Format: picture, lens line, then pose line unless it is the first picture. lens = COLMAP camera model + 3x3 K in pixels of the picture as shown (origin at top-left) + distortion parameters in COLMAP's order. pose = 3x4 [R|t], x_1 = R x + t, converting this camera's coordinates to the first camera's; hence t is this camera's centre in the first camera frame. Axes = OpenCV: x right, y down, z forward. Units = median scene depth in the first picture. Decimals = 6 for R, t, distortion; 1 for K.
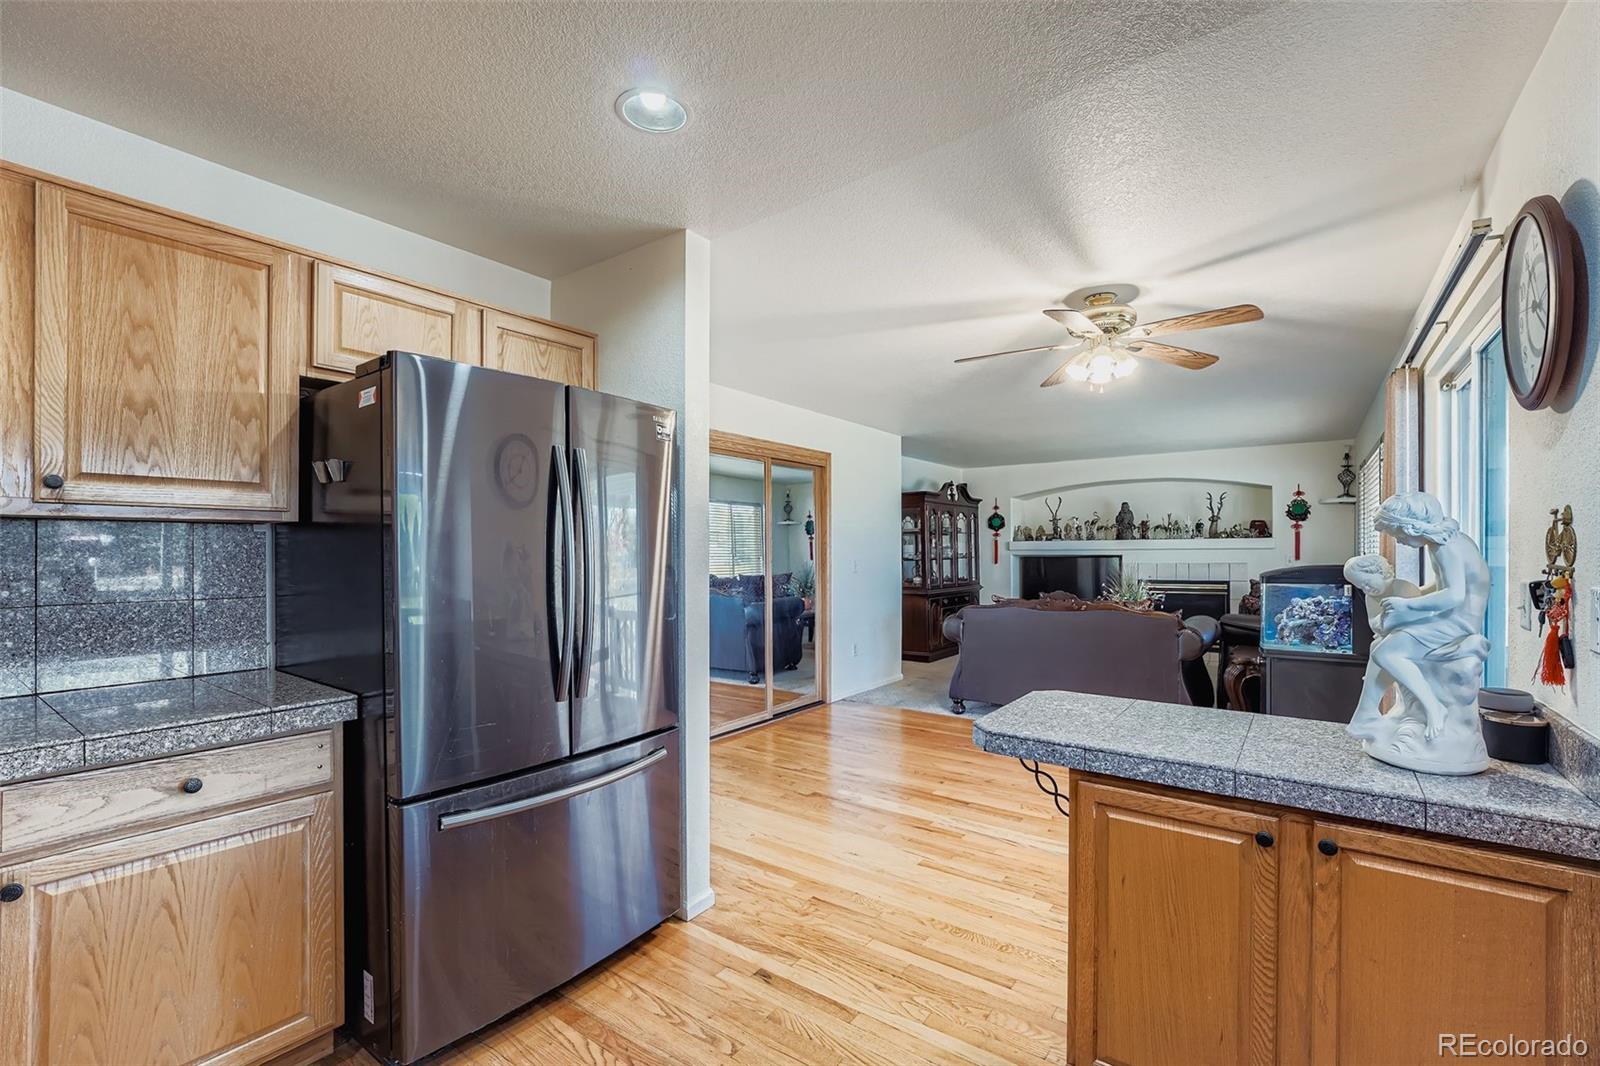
lens RADIAL K [[696.7, 0, 796.6], [0, 696.7, 547.9], [0, 0, 1]] dist [-0.003765, -0.000443]
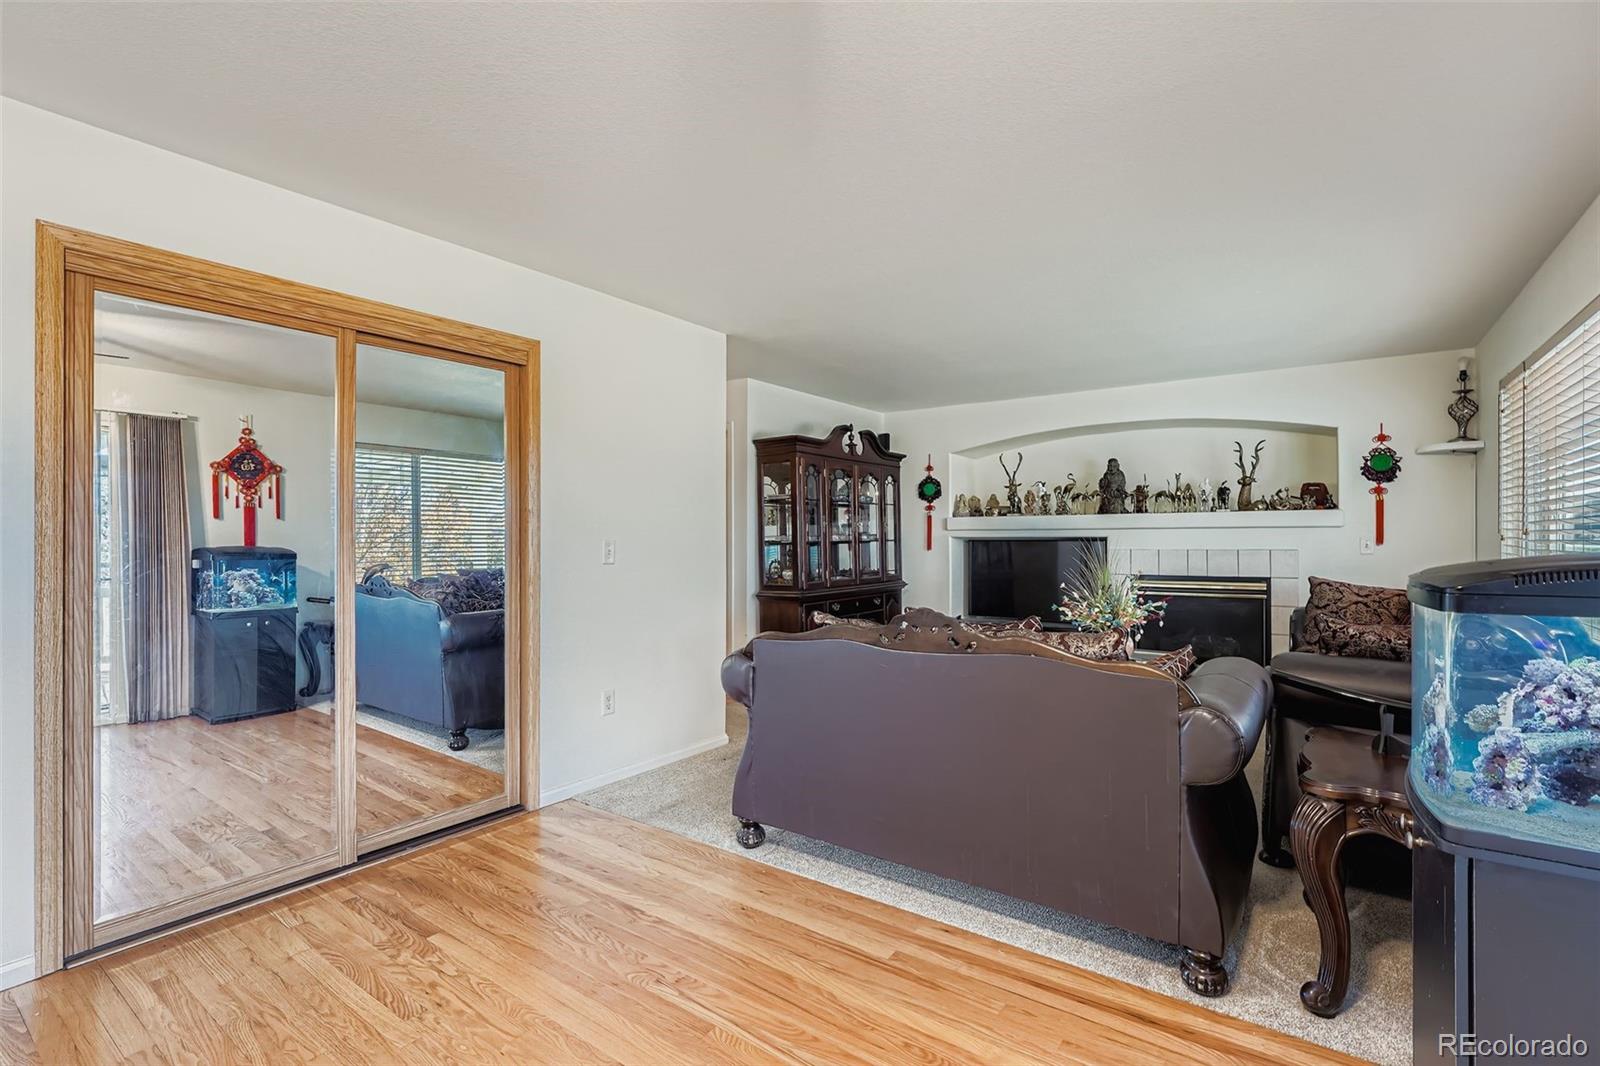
lens RADIAL K [[735.8, 0, 800.0], [0, 735.8, 533.0], [0, 0, 1]] dist [-0.005260, -0.000096]
pose [[0.999980, 0.002215, 0.005953, 0.181764], [-0.002213, 0.999998, -0.000293, 0.007935], [-0.005954, 0.000279, 0.999982, 0.320758]]
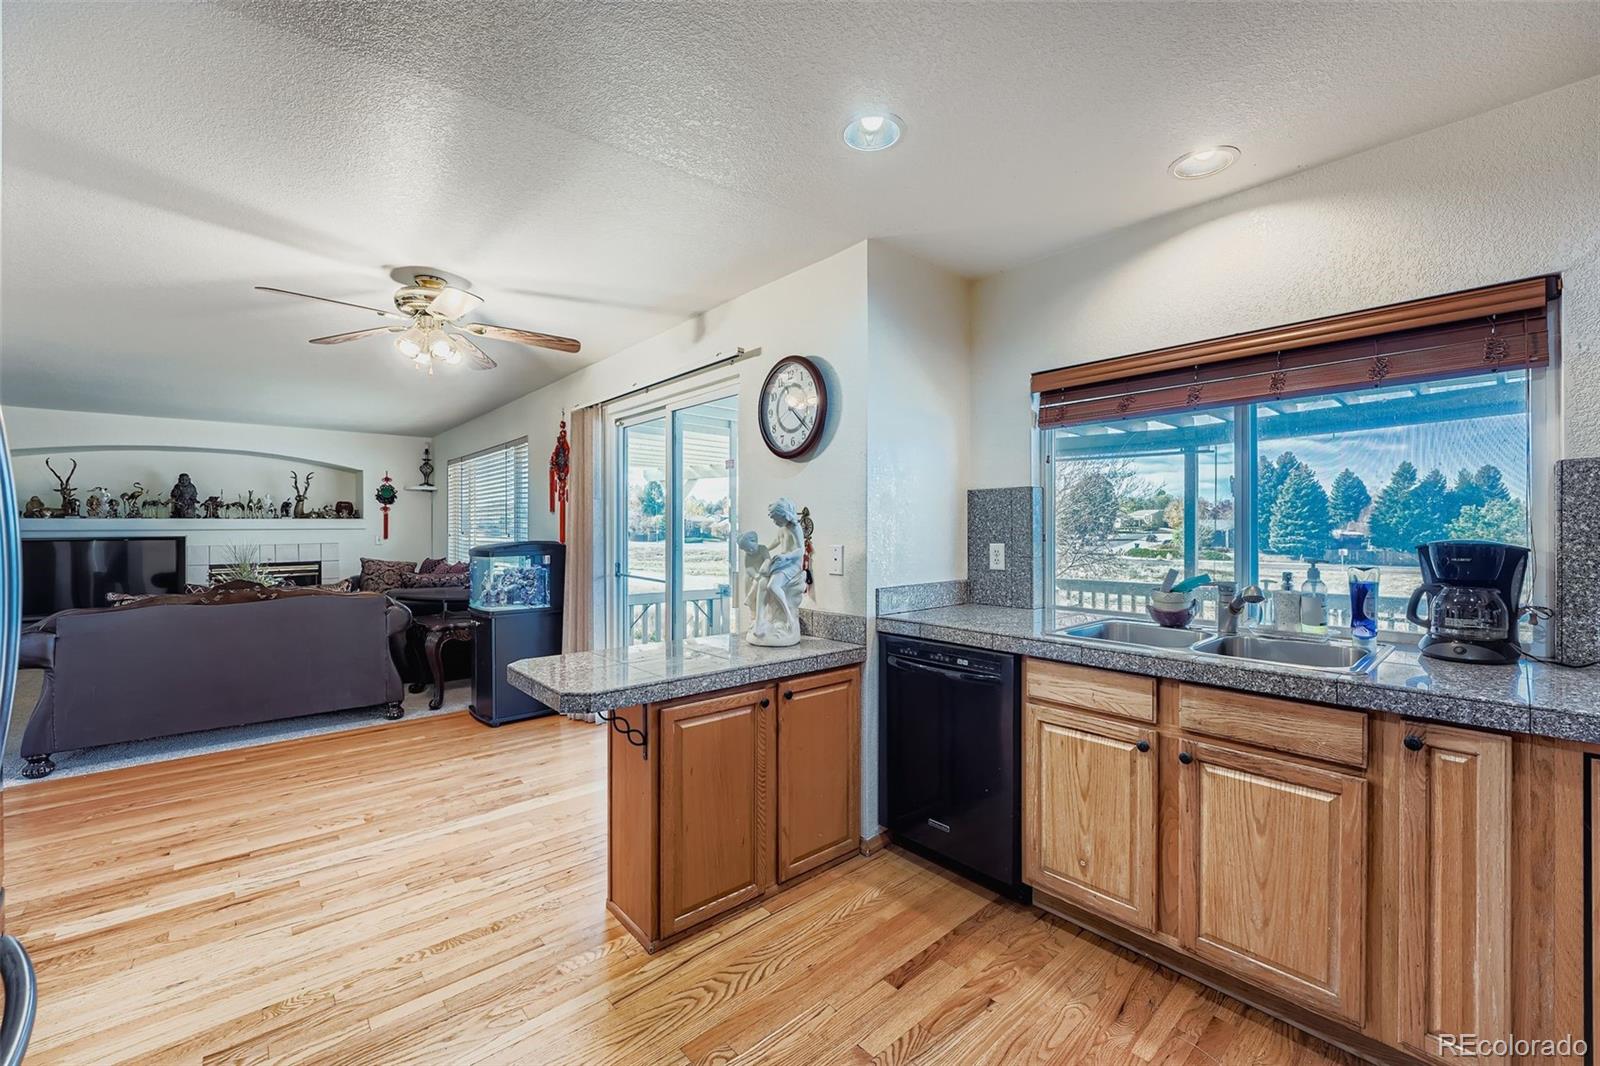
lens RADIAL K [[654.9, 0, 810.6], [0, 654.9, 526.1], [0, 0, 1]] dist [-0.001365, -0.000687]
pose [[0.214059, 0.004821, 0.976809, -0.150075], [-0.000458, 0.999988, -0.004834, 0.001259], [-0.976821, 0.000587, 0.214058, 0.102289]]
